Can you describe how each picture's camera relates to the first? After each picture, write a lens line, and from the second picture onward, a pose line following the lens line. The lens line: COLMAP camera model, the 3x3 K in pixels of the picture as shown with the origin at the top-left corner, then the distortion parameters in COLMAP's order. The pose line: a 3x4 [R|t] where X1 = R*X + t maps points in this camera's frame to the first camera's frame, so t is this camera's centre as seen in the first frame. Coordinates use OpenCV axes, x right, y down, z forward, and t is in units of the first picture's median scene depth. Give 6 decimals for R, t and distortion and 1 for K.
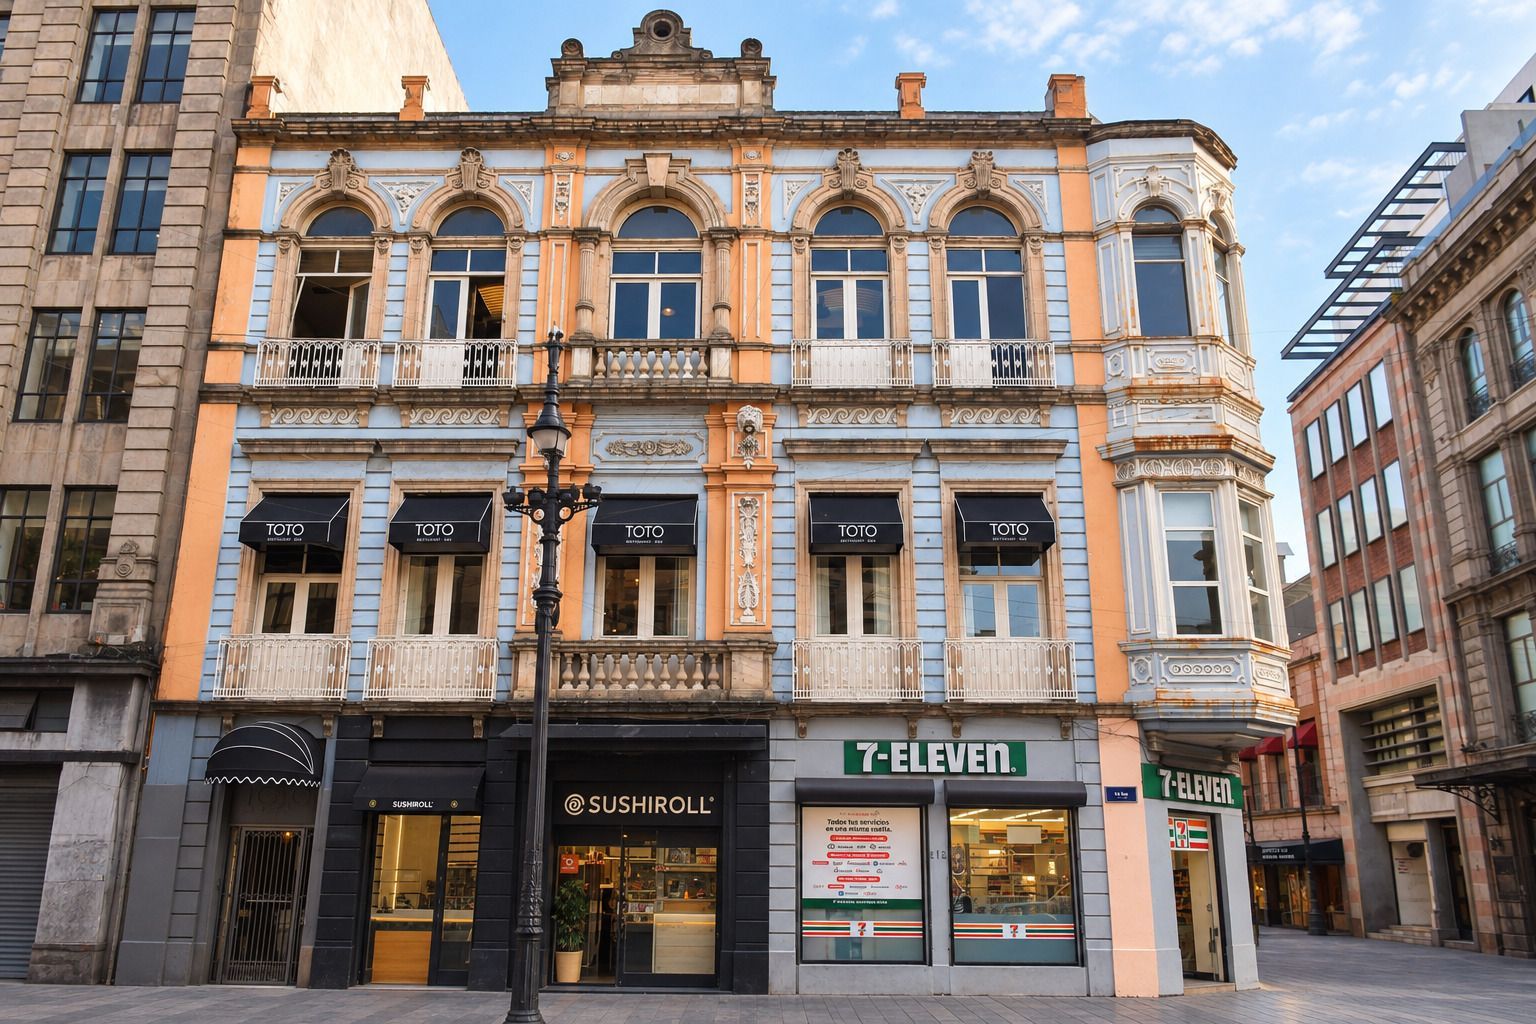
lens RADIAL K [[1153.3, 0, 768.0], [0, 1153.3, 512.0], [0, 0, 1]] dist [0.047499, 0.000055]
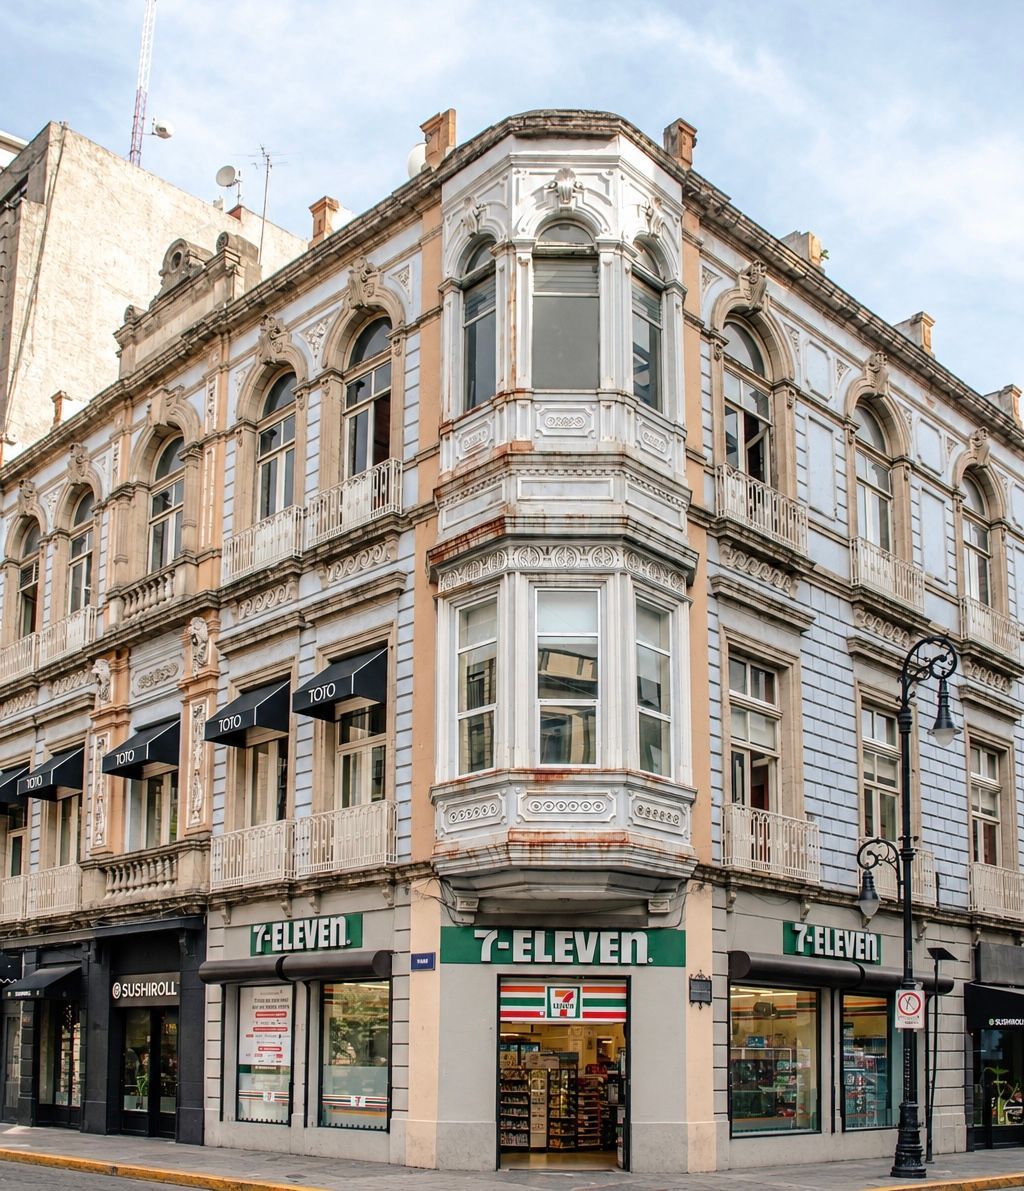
lens RADIAL K [[2207.7, 0, 512.0], [0, 2207.7, 595.5], [0, 0, 1]] dist [-0.039025, -0.210385]
pose [[0.469105, -0.185285, -0.863487, 1.876101], [0.233343, 0.969002, -0.081159, 0.120551], [0.851758, -0.163416, 0.497799, 0.241862]]
